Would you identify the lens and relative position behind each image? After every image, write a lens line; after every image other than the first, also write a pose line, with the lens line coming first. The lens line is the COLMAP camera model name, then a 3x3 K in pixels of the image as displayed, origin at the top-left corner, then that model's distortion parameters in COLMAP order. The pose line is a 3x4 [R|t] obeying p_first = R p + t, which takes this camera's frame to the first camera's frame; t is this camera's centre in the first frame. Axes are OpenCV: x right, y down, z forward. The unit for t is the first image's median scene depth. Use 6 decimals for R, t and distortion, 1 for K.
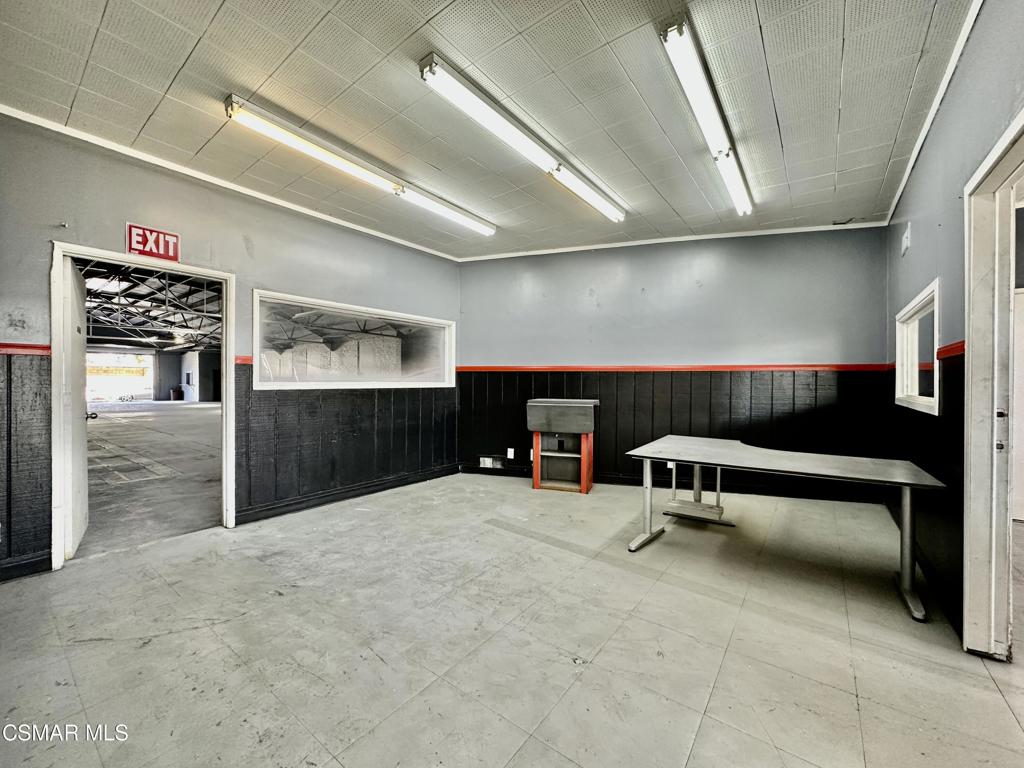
lens RADIAL K [[407.5, 0, 510.4], [0, 407.5, 383.7], [0, 0, 1]] dist [-0.004587, 0.000677]
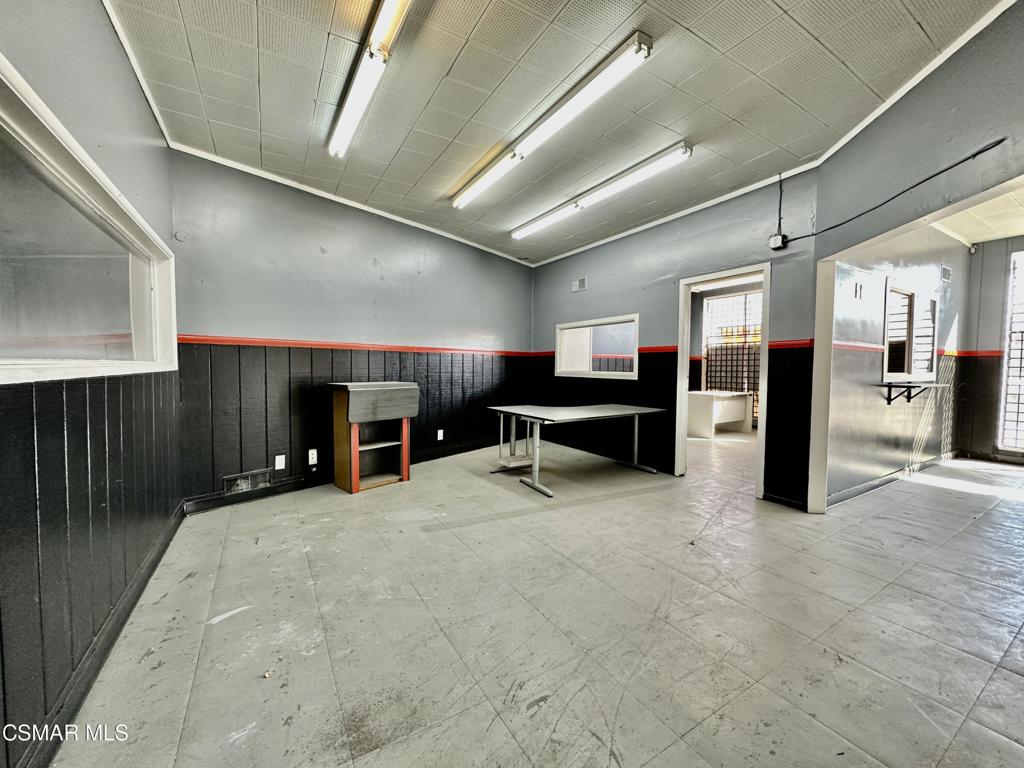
lens RADIAL K [[407.5, 0, 514.3], [0, 407.5, 384.0], [0, 0, 1]] dist [-0.004587, 0.000677]
pose [[0.367575, -0.045025, 0.928903, -0.713388], [0.000038, 0.998828, 0.048399, -0.000295], [-0.929994, -0.017755, 0.367146, 0.510151]]
